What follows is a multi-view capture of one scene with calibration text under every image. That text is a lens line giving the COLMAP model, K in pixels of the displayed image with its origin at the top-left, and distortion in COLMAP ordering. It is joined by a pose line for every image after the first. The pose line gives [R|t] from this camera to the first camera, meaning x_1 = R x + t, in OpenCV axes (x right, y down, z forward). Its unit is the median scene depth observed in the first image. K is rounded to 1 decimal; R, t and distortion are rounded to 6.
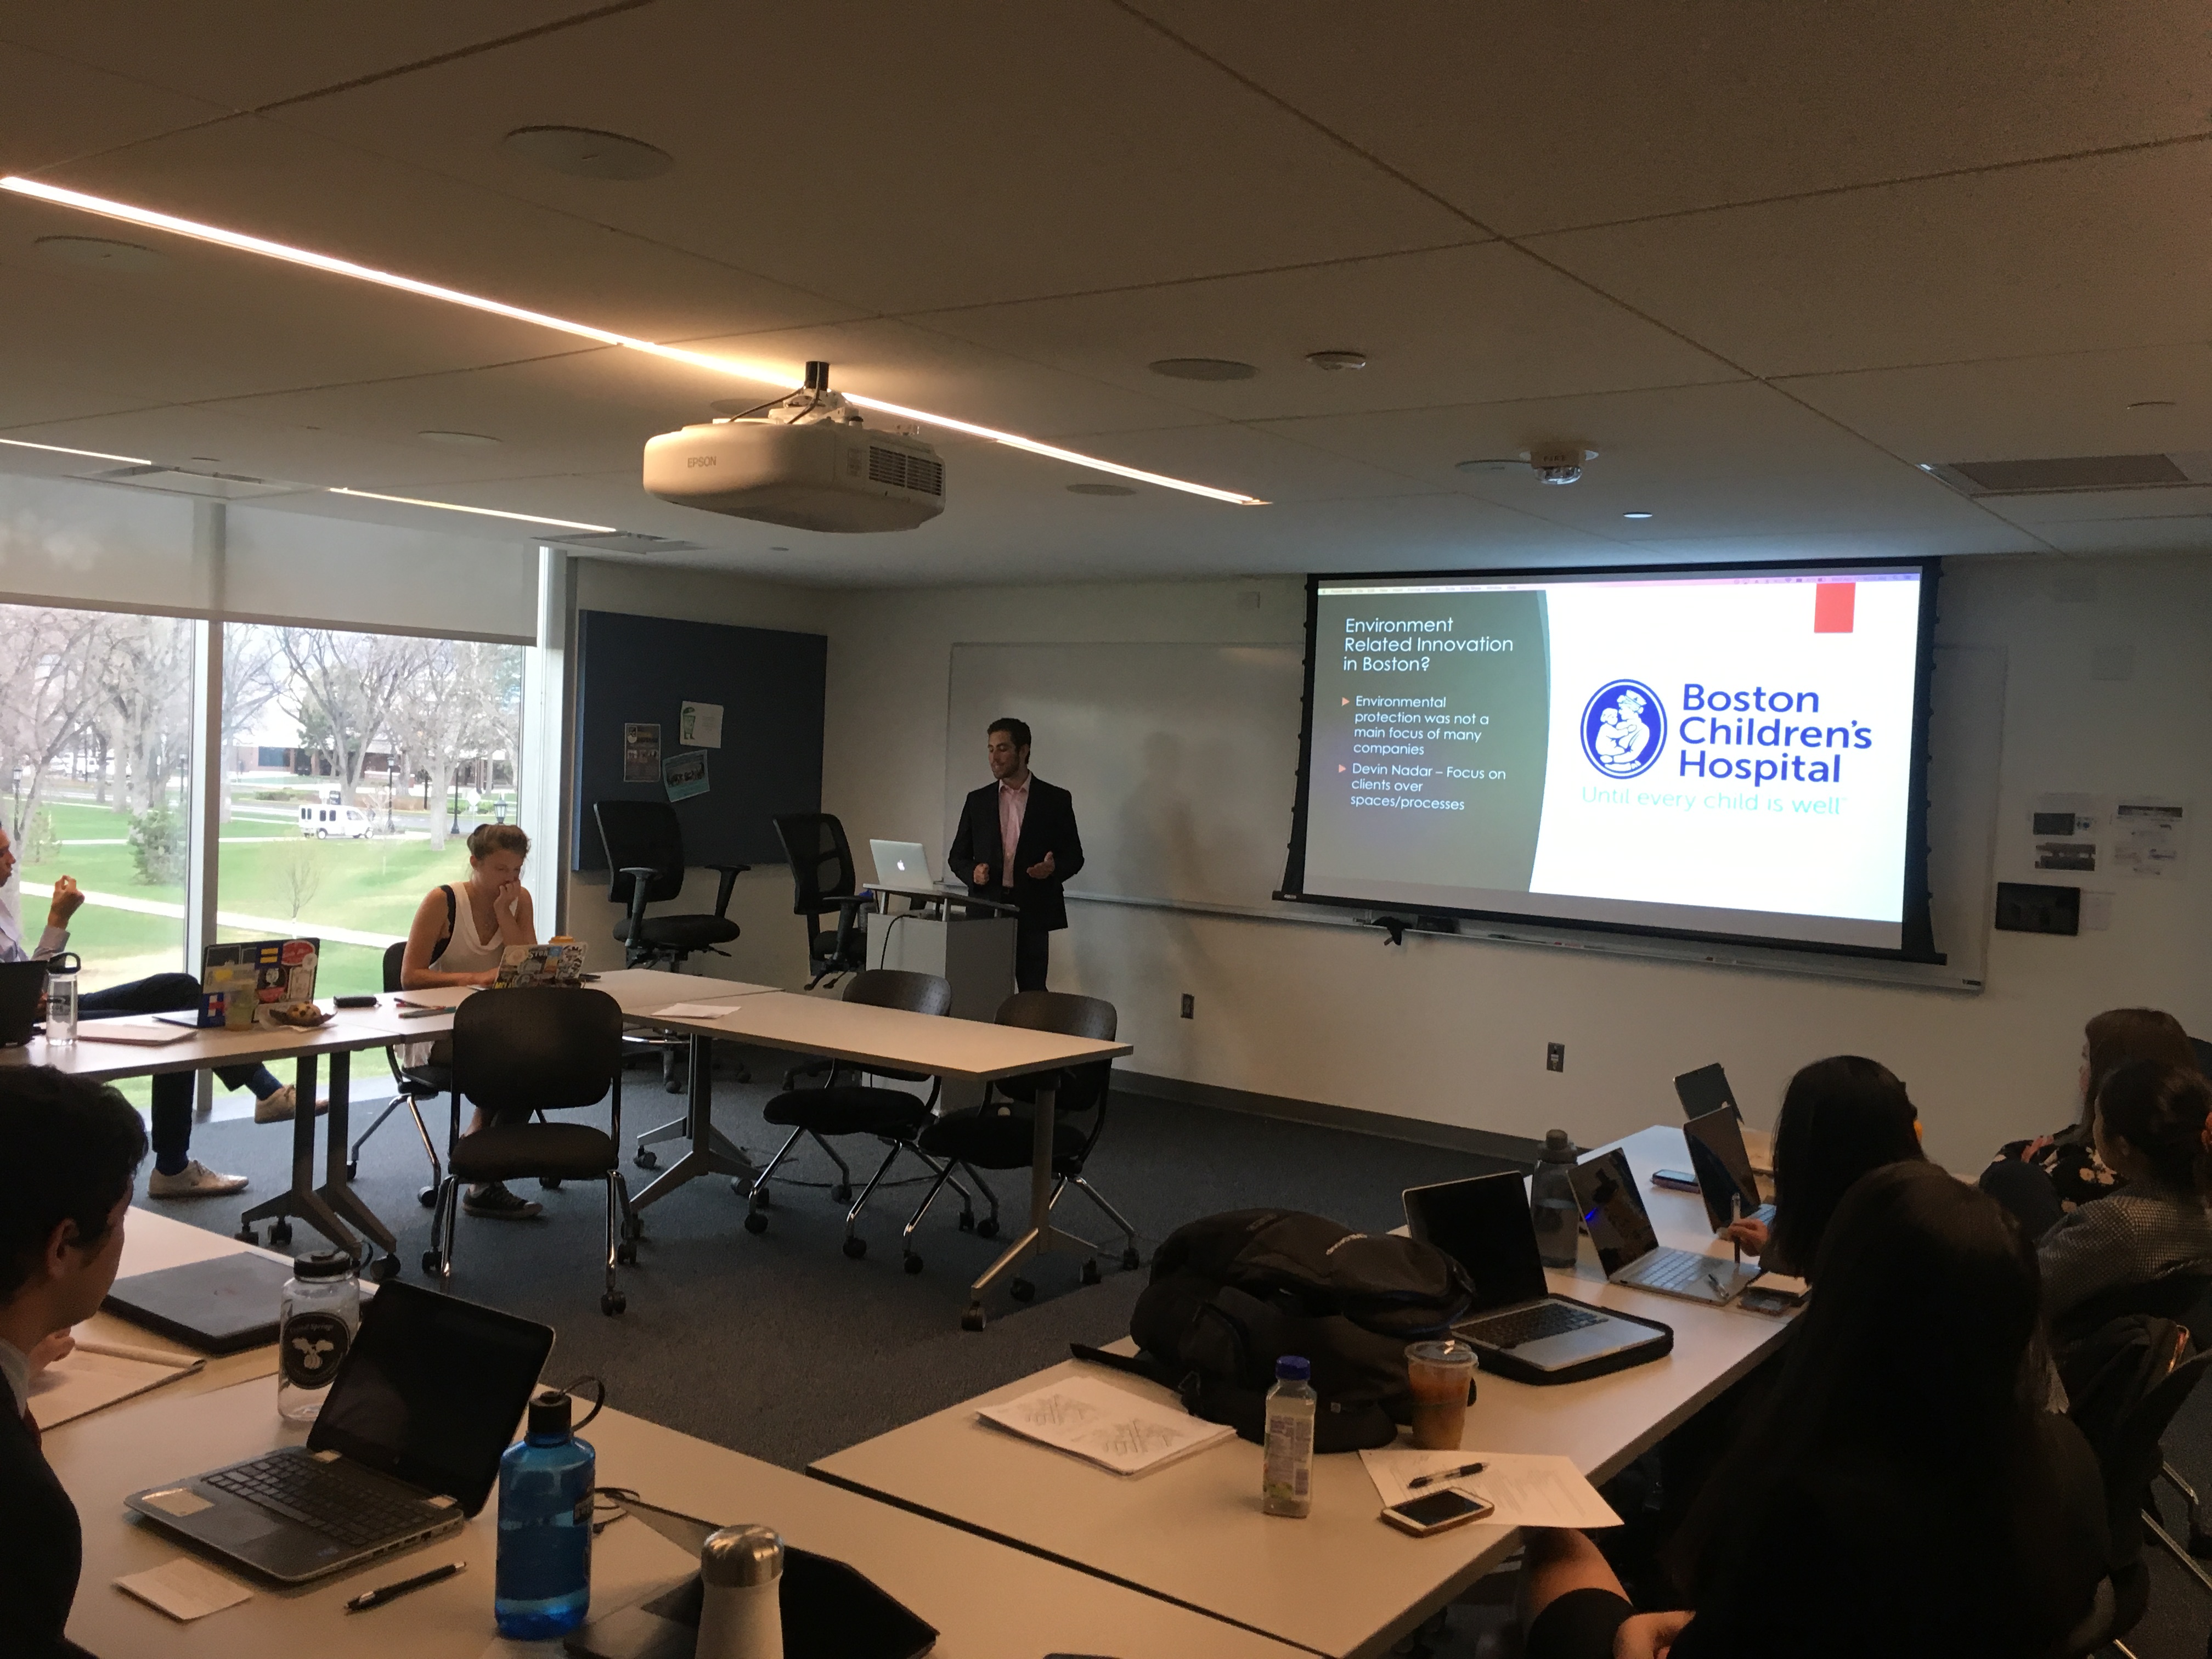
lens RADIAL K [[1853.4, 0, 1116.1], [0, 1853.4, 823.6], [0, 0, 1]] dist [0.053988, -0.000083]
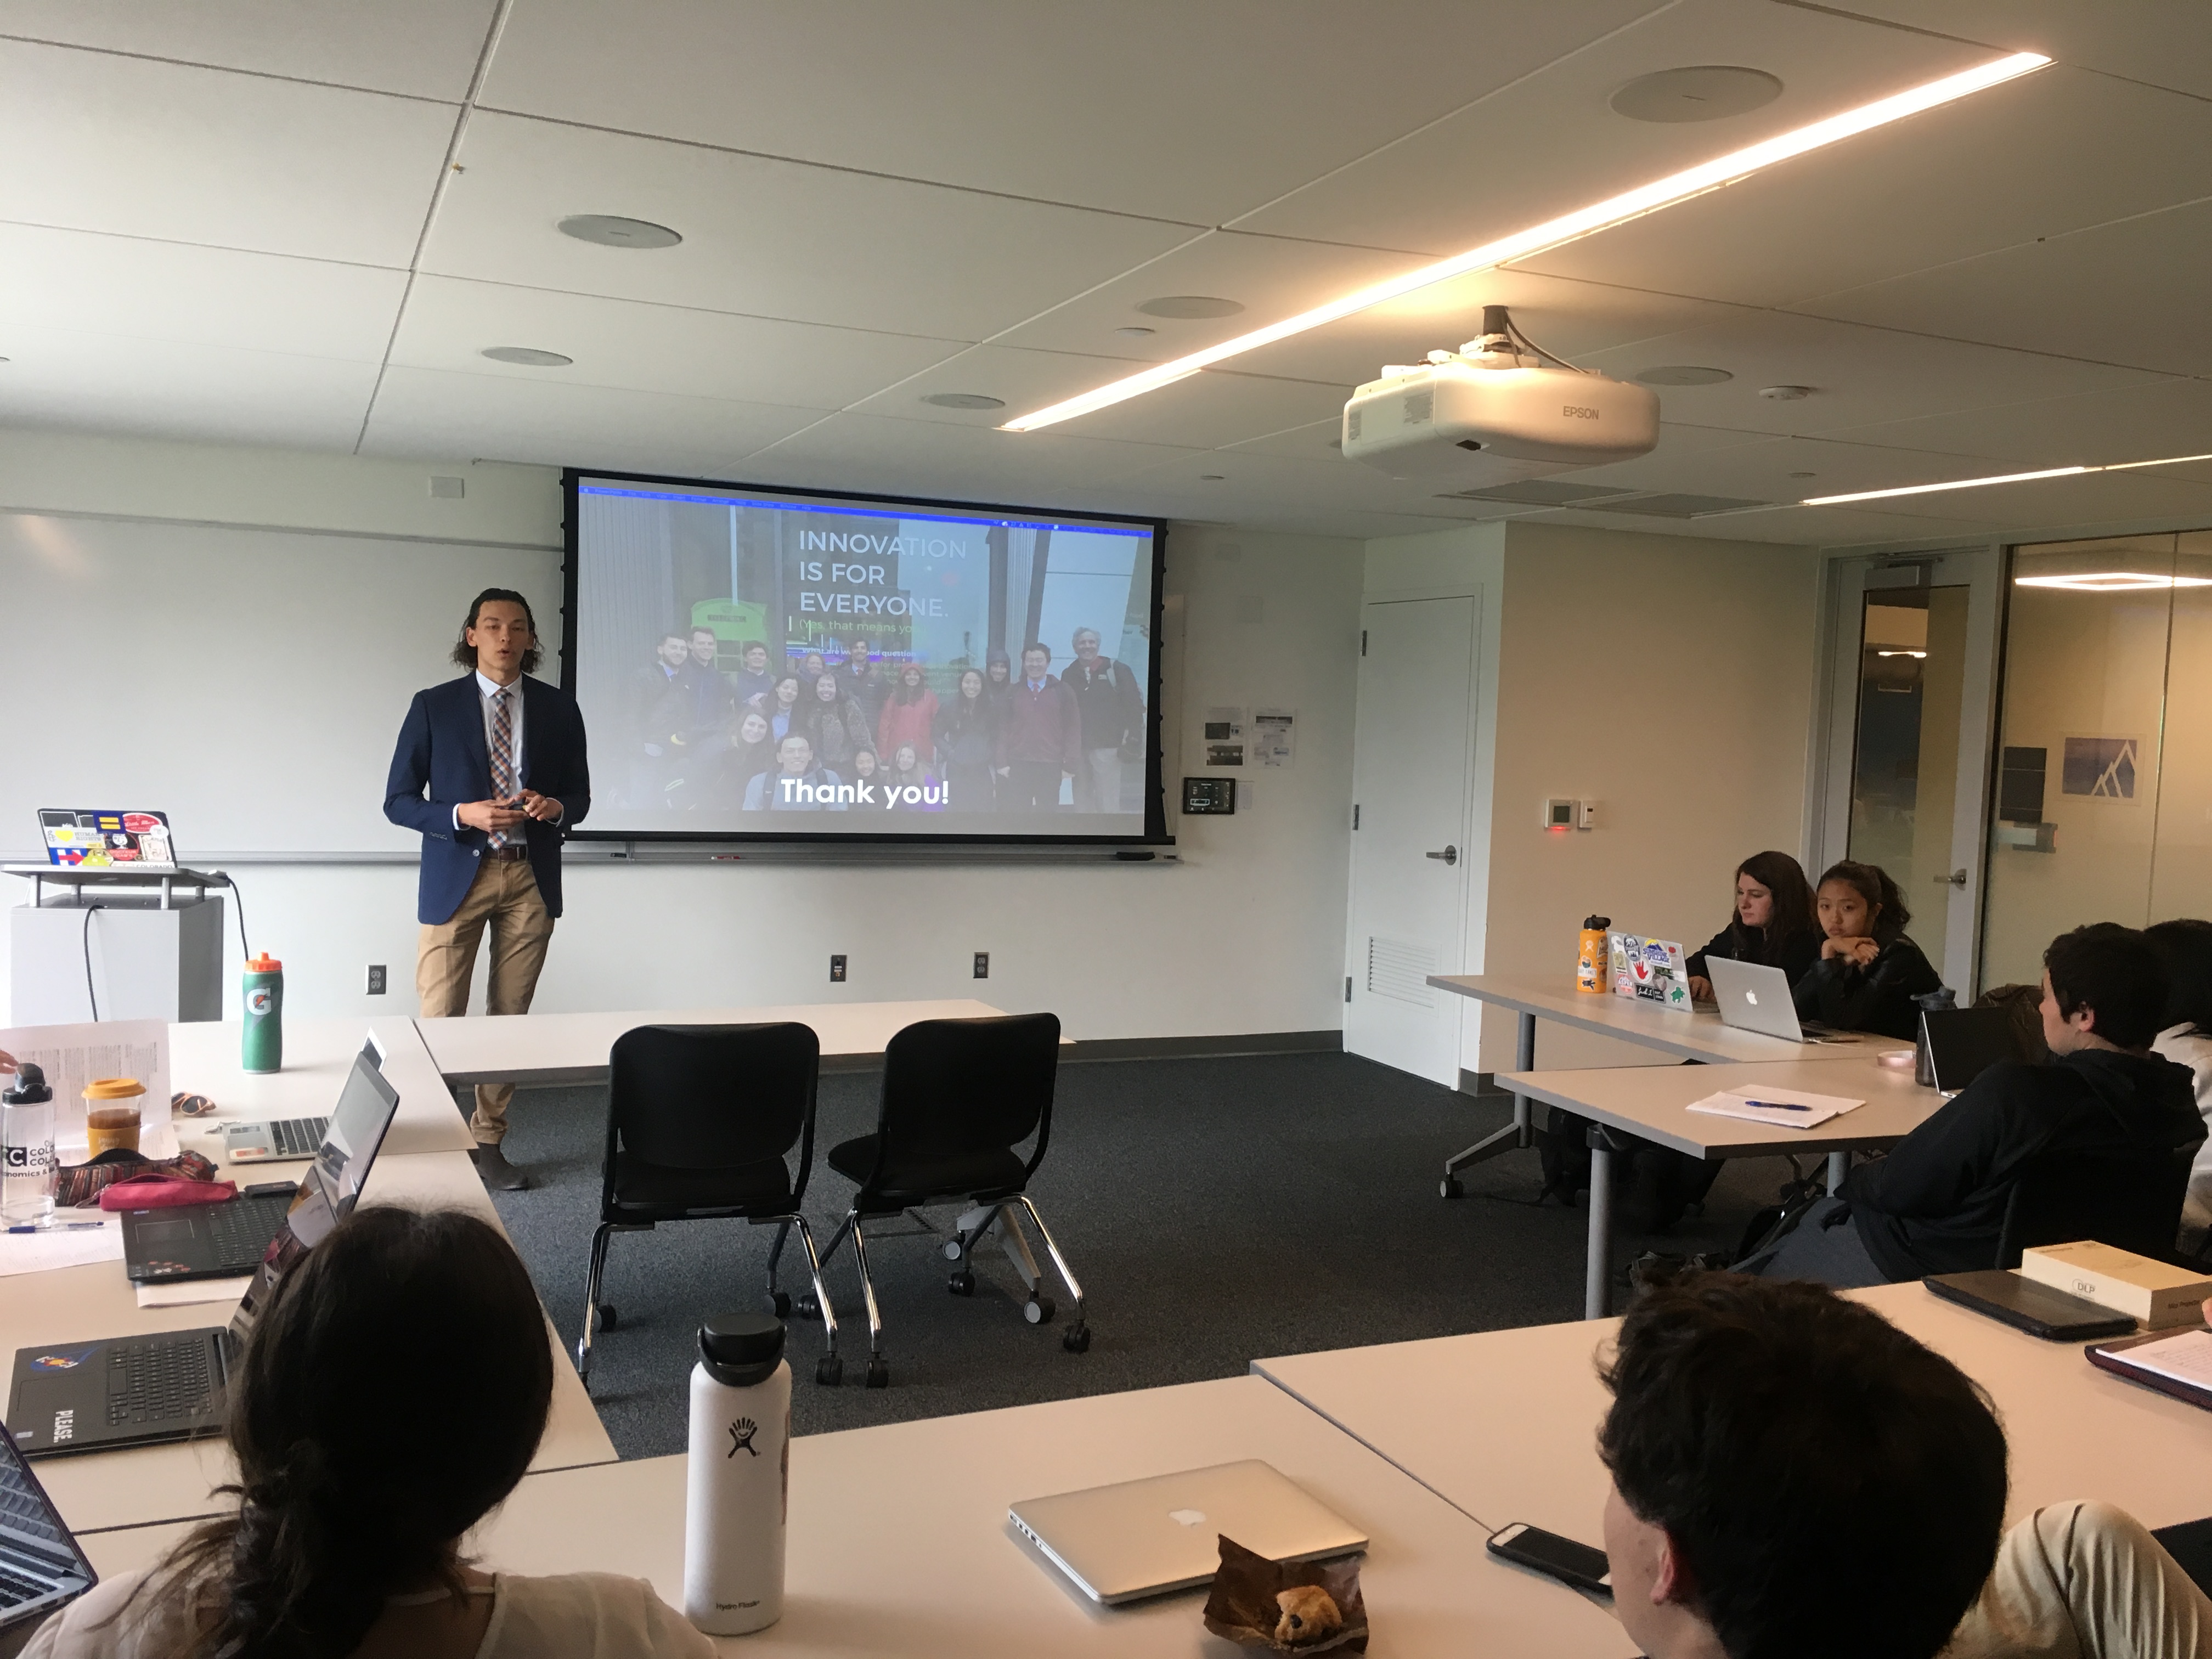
lens RADIAL K [[1853.4, 0, 1114.2], [0, 1853.4, 834.3], [0, 0, 1]] dist [0.053988, -0.000083]
pose [[0.505860, -0.079844, 0.858912, -0.573559], [0.022850, 0.996598, 0.079186, -0.027945], [-0.862313, -0.020431, 0.505964, 0.342817]]
